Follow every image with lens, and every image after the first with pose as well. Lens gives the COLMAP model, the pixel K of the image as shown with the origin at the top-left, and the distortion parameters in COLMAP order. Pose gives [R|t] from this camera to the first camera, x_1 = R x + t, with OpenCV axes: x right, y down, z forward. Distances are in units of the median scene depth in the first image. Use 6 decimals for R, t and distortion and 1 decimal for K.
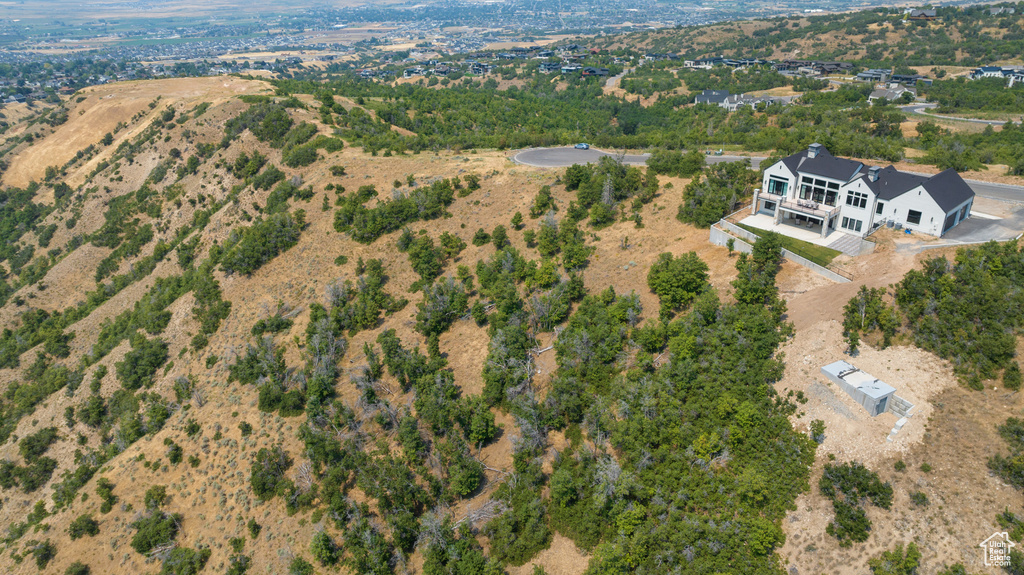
lens RADIAL K [[720.9, 0, 514.9], [0, 720.9, 283.4], [0, 0, 1]] dist [-0.042658, 0.049386]
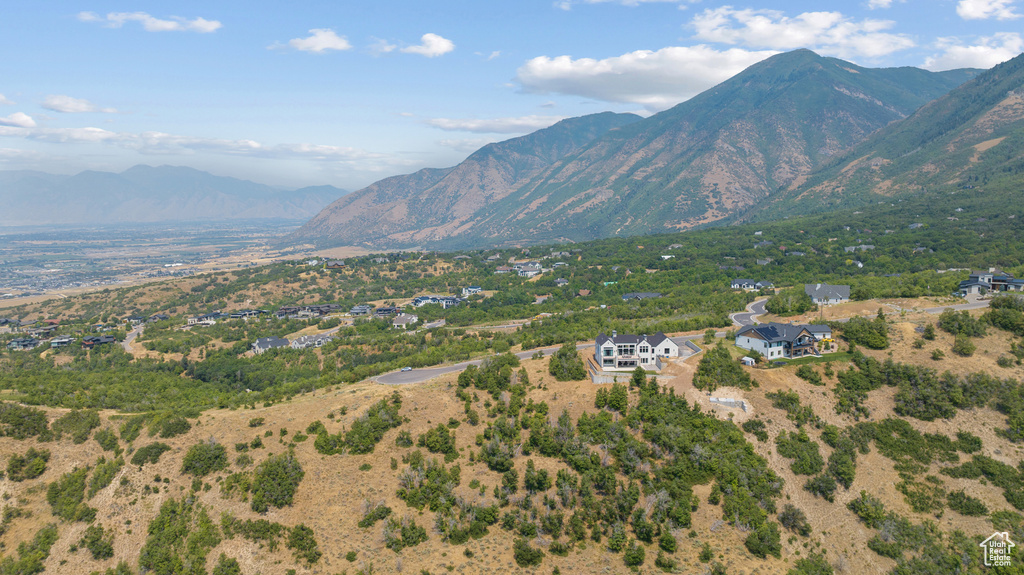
lens RADIAL K [[715.6, 0, 512.0], [0, 715.6, 287.5], [0, 0, 1]] dist [-0.025118, 0.019826]
pose [[0.664573, -0.085153, 0.742355, -0.641122], [0.320396, 0.929996, -0.180149, -0.009988], [-0.675047, 0.357570, 0.645333, -0.118528]]
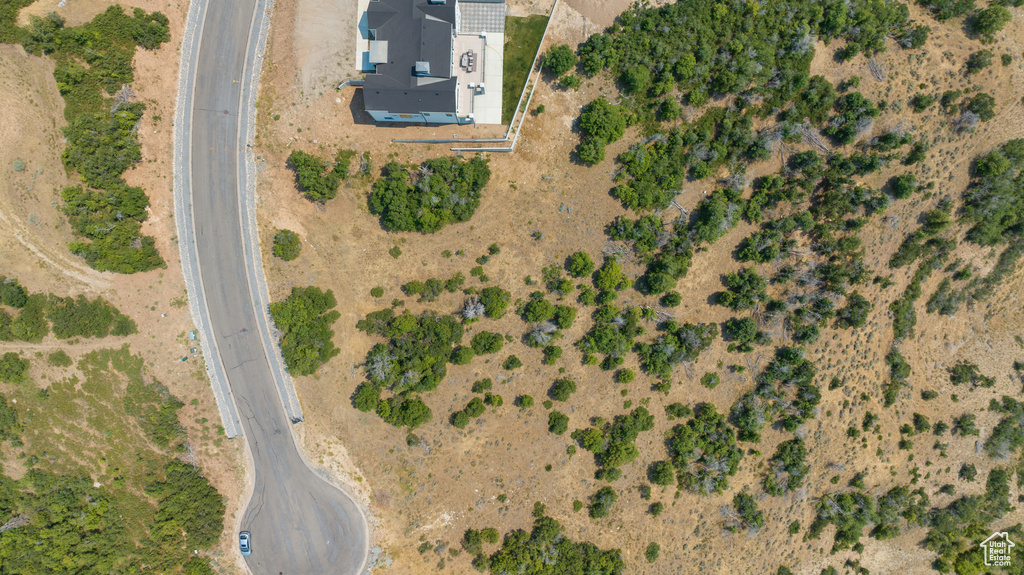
lens RADIAL K [[720.9, 0, 514.9], [0, 720.9, 283.4], [0, 0, 1]] dist [-0.042658, 0.049386]
pose [[-0.710860, -0.703087, 0.018622, 0.055642], [0.313059, -0.292589, 0.903541, -0.478809], [-0.629819, 0.648121, 0.428098, 0.320733]]
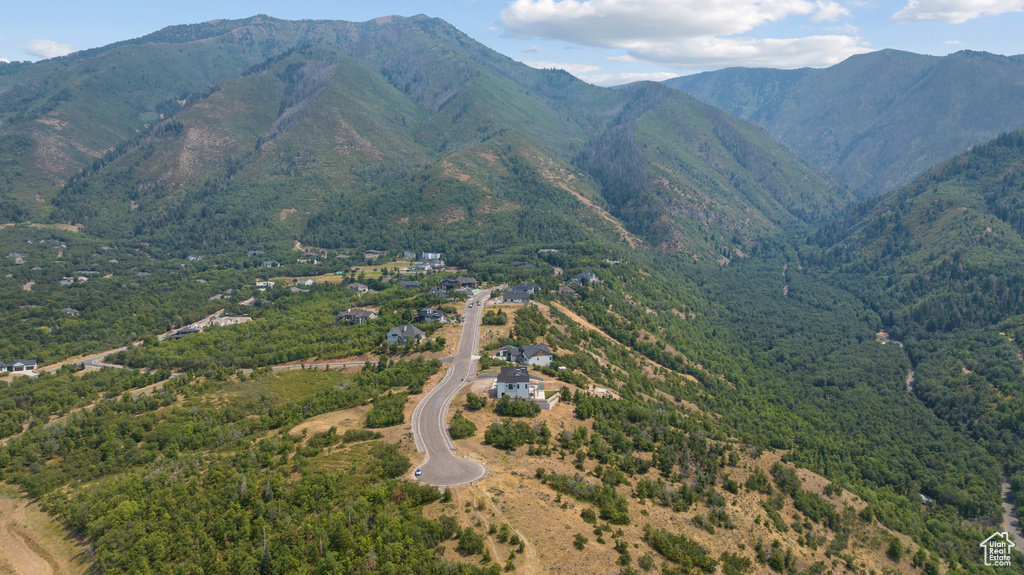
lens RADIAL K [[715.6, 0, 512.0], [0, 715.6, 287.5], [0, 0, 1]] dist [-0.025118, 0.019826]
pose [[-0.711457, -0.022818, 0.702360, -0.657162], [0.313778, 0.883991, 0.346560, -0.637336], [-0.628787, 0.466947, -0.621761, 1.149841]]
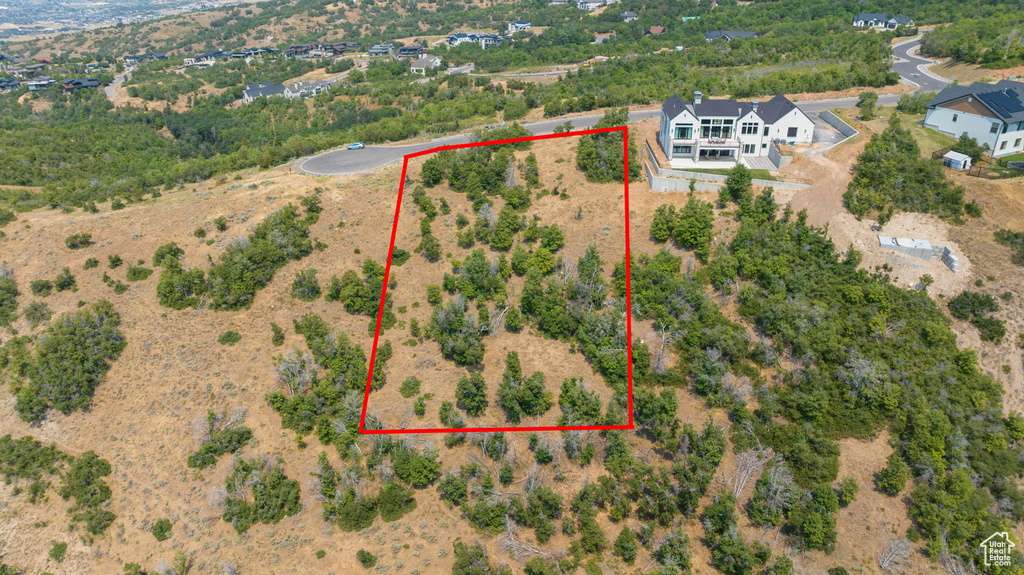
lens RADIAL K [[720.9, 0, 514.9], [0, 720.9, 283.4], [0, 0, 1]] dist [-0.042658, 0.049386]
pose [[0.727935, -0.302727, 0.615196, -0.293689], [0.293803, 0.948422, 0.119057, -0.055327], [-0.619508, 0.094081, 0.779332, 0.123916]]
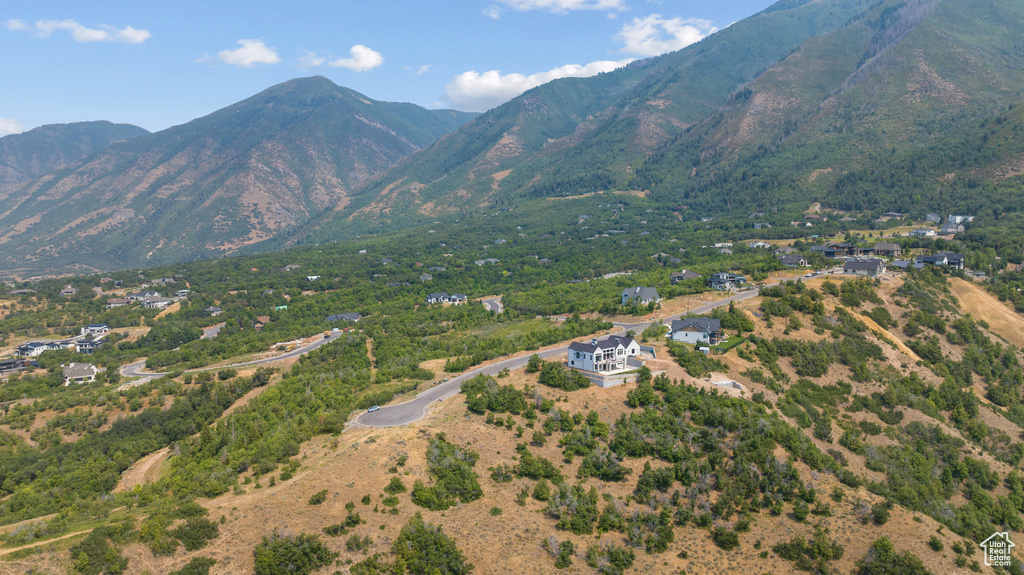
lens RADIAL K [[715.6, 0, 512.0], [0, 715.6, 287.5], [0, 0, 1]] dist [-0.025118, 0.019826]
pose [[0.061326, -0.086803, 0.994336, -0.880404], [0.430738, 0.900973, 0.052086, -0.265799], [-0.900391, 0.425104, 0.092642, 0.430105]]
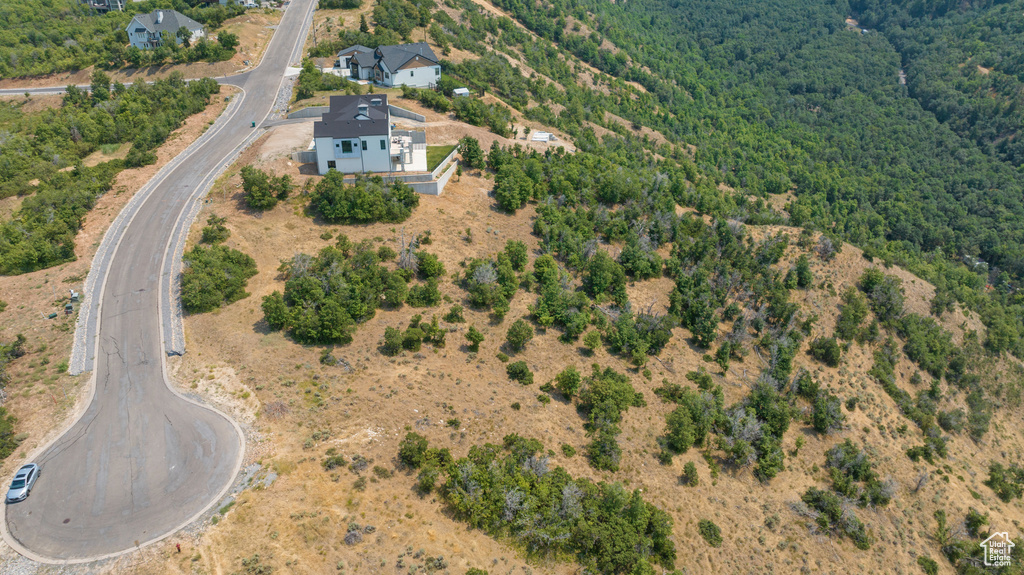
lens RADIAL K [[720.9, 0, 514.9], [0, 720.9, 283.4], [0, 0, 1]] dist [-0.042658, 0.049386]
pose [[-0.808649, -0.250141, 0.532463, -0.223328], [0.262868, 0.656081, 0.707430, -0.350467], [-0.526296, 0.712030, -0.464785, 0.735186]]
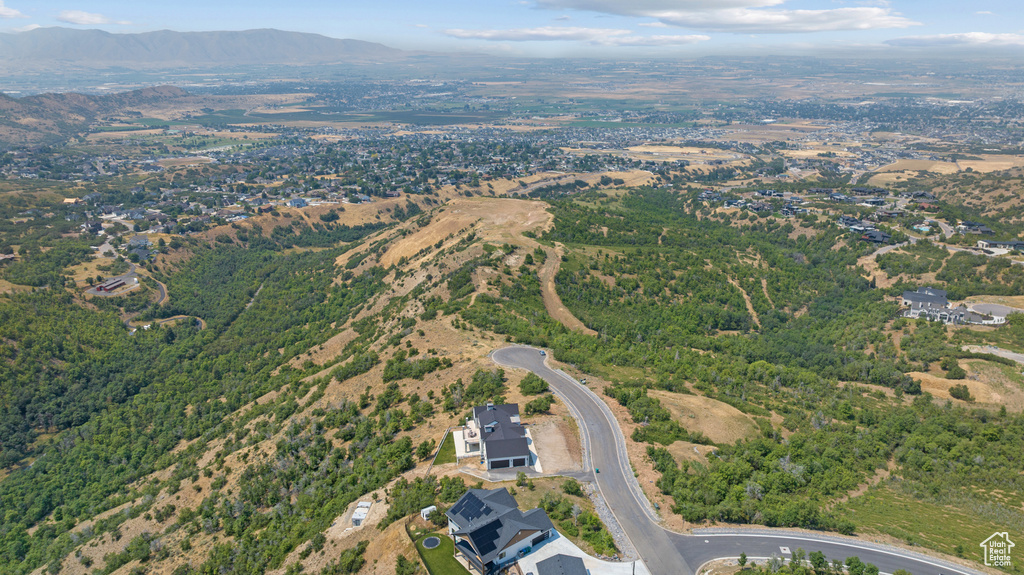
lens RADIAL K [[715.6, 0, 512.0], [0, 715.6, 287.5], [0, 0, 1]] dist [-0.025118, 0.019826]
pose [[0.828863, 0.189083, -0.526529, 0.634732], [-0.239797, 0.970390, -0.029010, -0.203770], [0.505453, 0.150305, 0.849662, -0.286994]]
